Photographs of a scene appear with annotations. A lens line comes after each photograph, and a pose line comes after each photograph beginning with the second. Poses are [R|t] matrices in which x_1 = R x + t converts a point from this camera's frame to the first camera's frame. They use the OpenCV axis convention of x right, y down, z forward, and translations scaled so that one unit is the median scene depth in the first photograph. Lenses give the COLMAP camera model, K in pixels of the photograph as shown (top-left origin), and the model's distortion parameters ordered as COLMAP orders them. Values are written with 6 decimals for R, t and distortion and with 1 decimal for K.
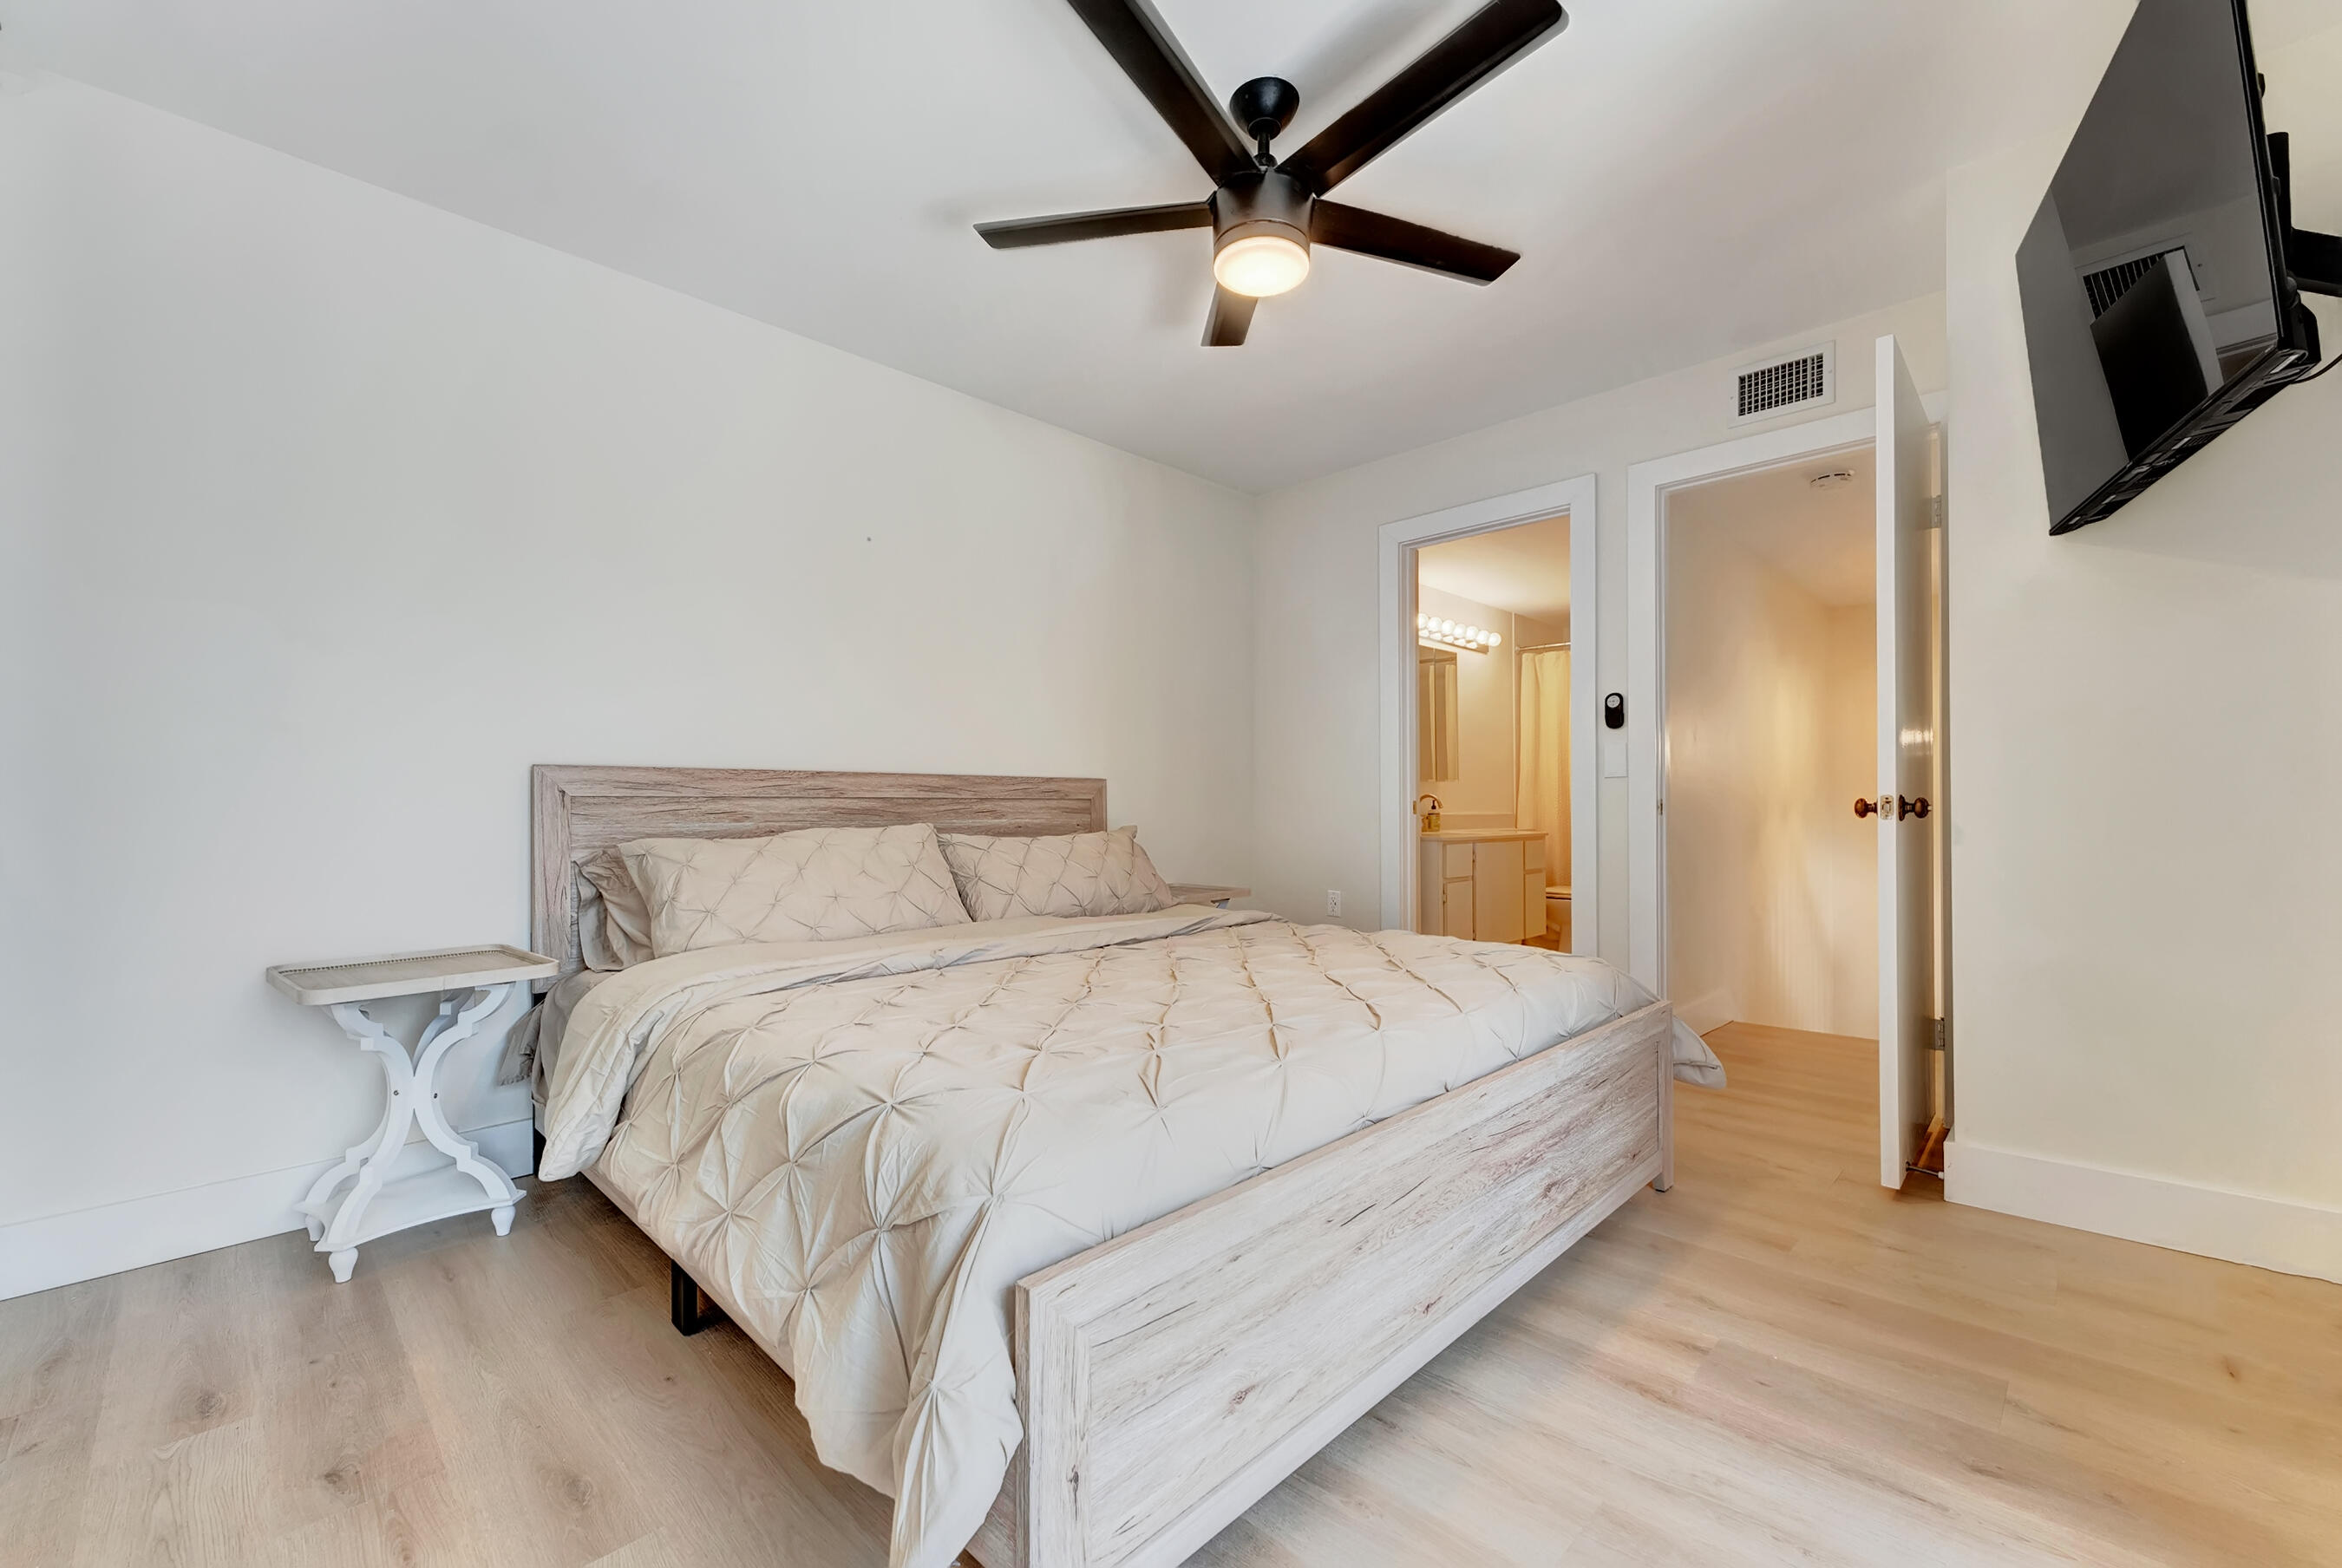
lens RADIAL K [[955.9, 0, 1175.0], [0, 955.9, 795.1], [0, 0, 1]] dist [0.000931, 0.000037]
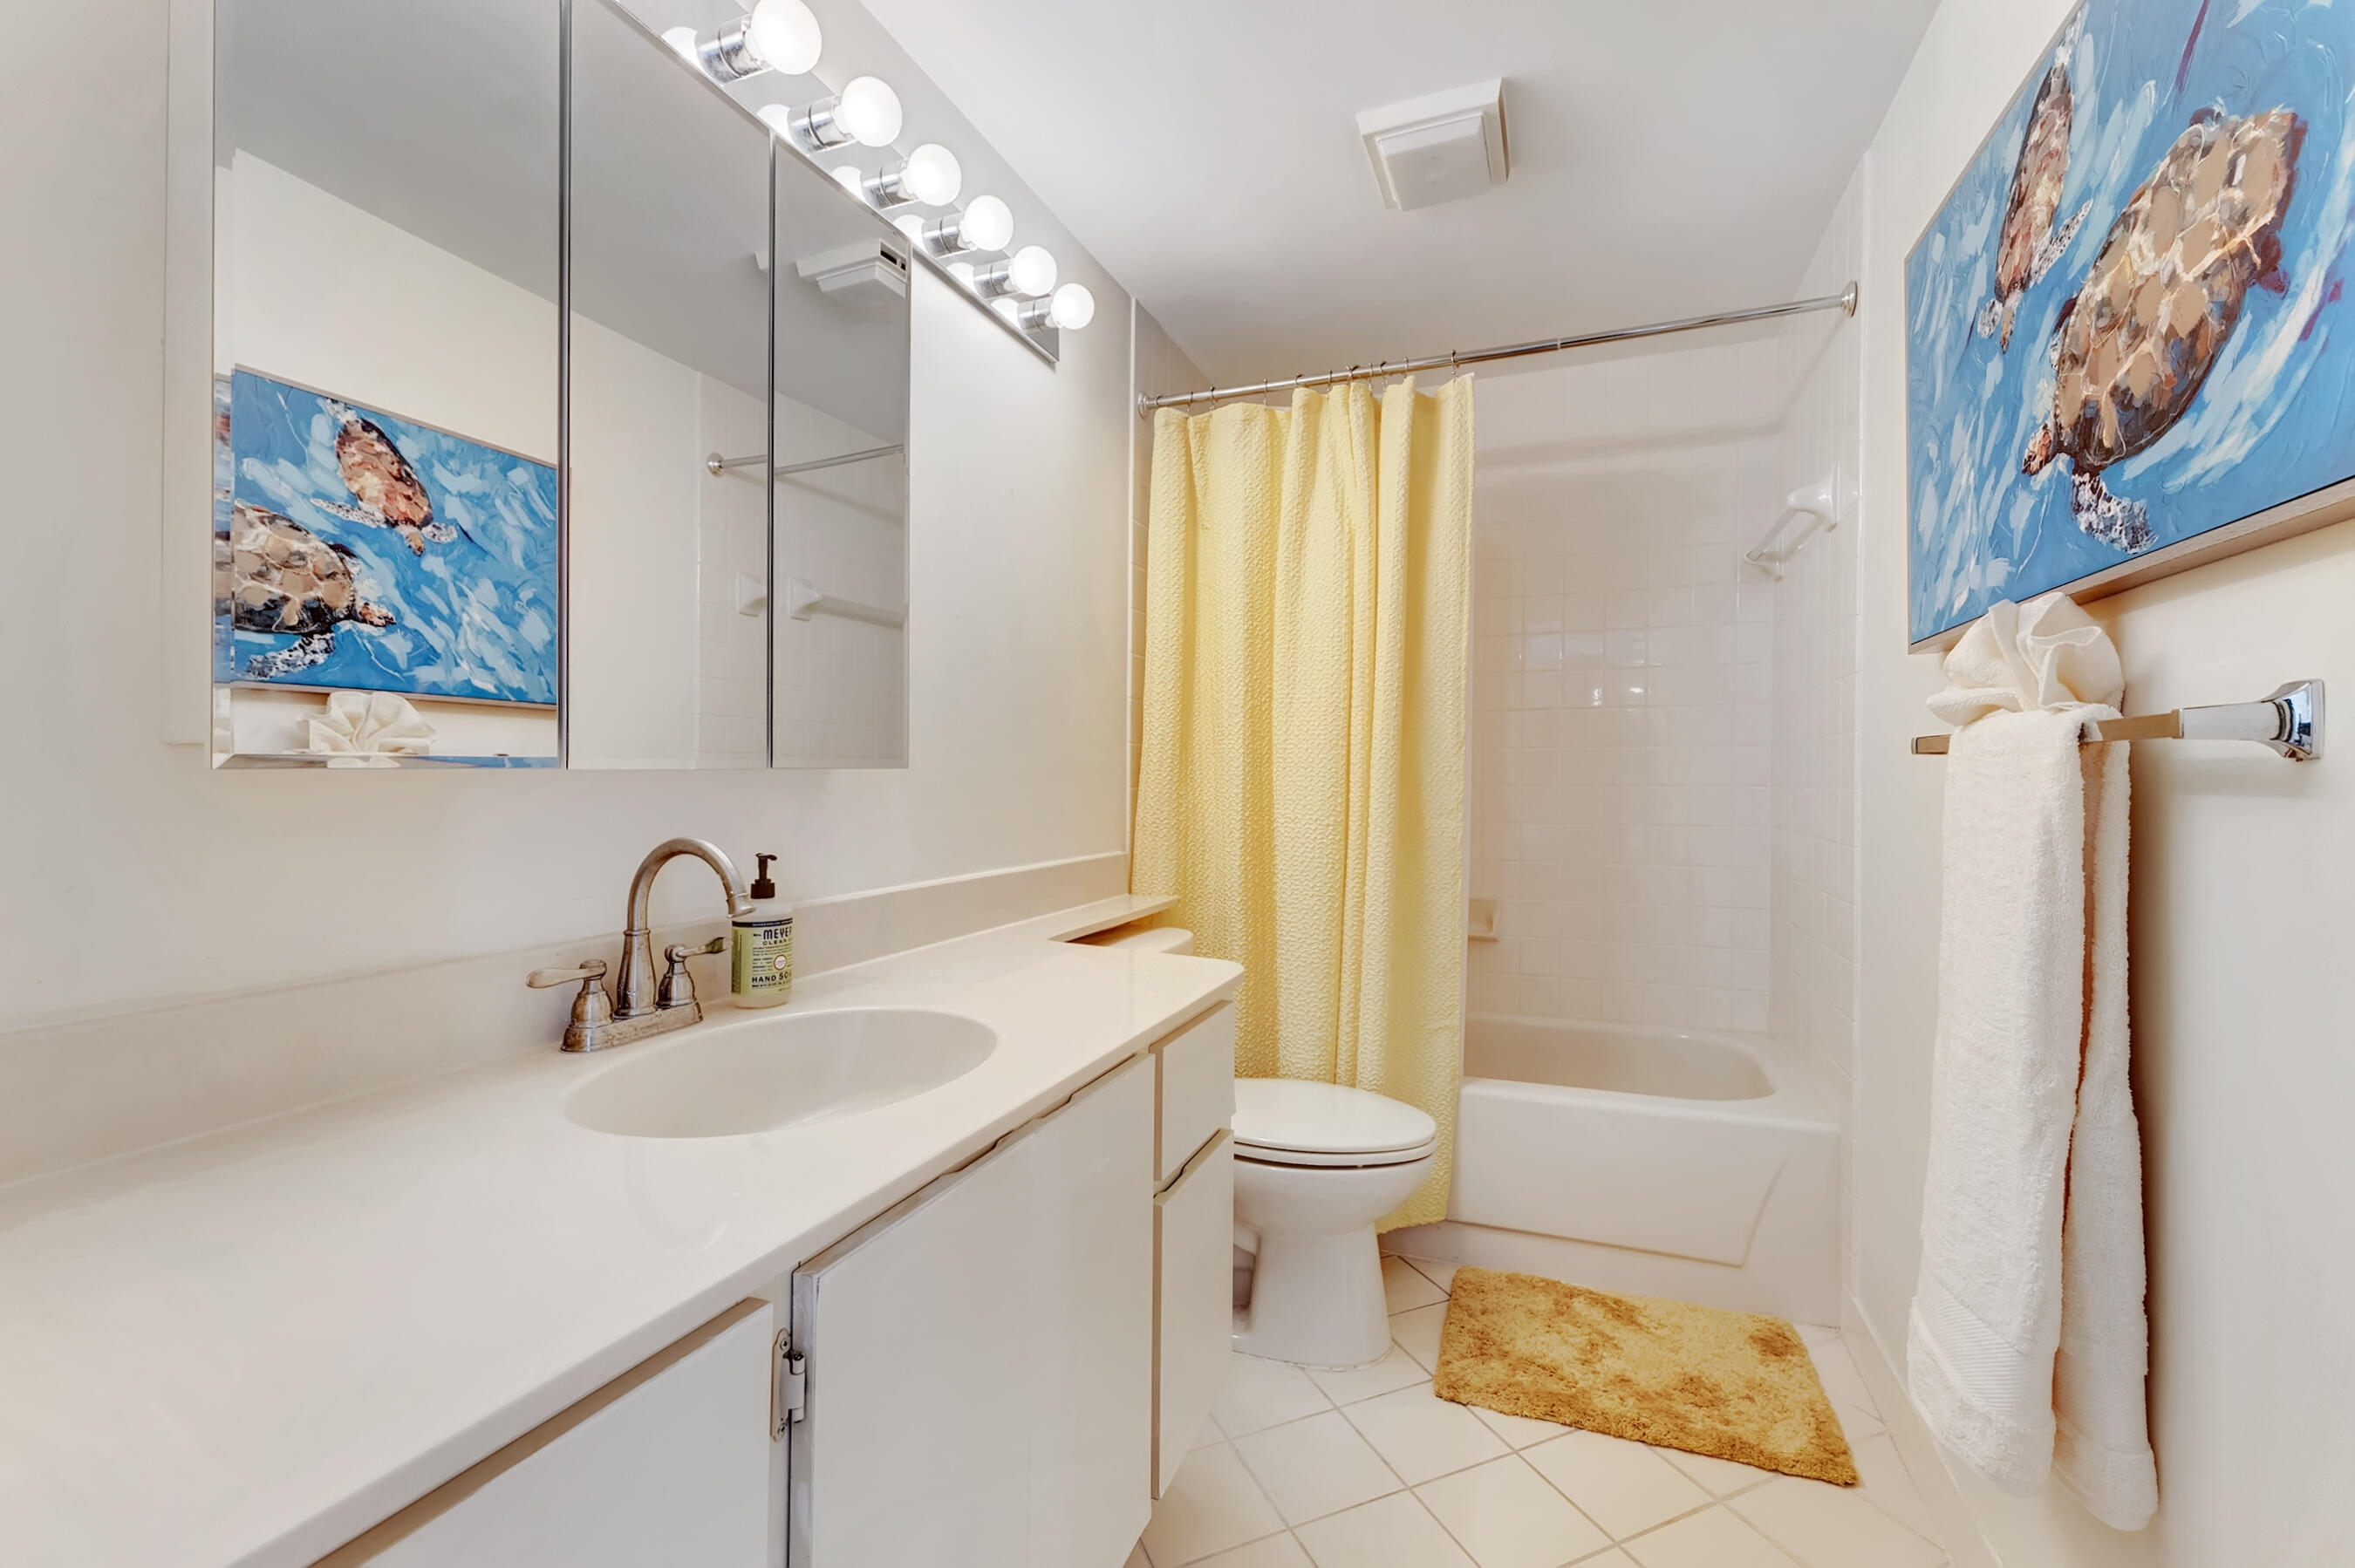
lens RADIAL K [[961.2, 0, 1179.0], [0, 961.2, 780.1], [0, 0, 1]] dist [0.000931, 0.000037]
pose [[0.925165, -0.000649, 0.379565, 0.234687], [-0.004343, 0.999915, 0.012295, -0.011202], [-0.379541, -0.013024, 0.925083, 0.661024]]
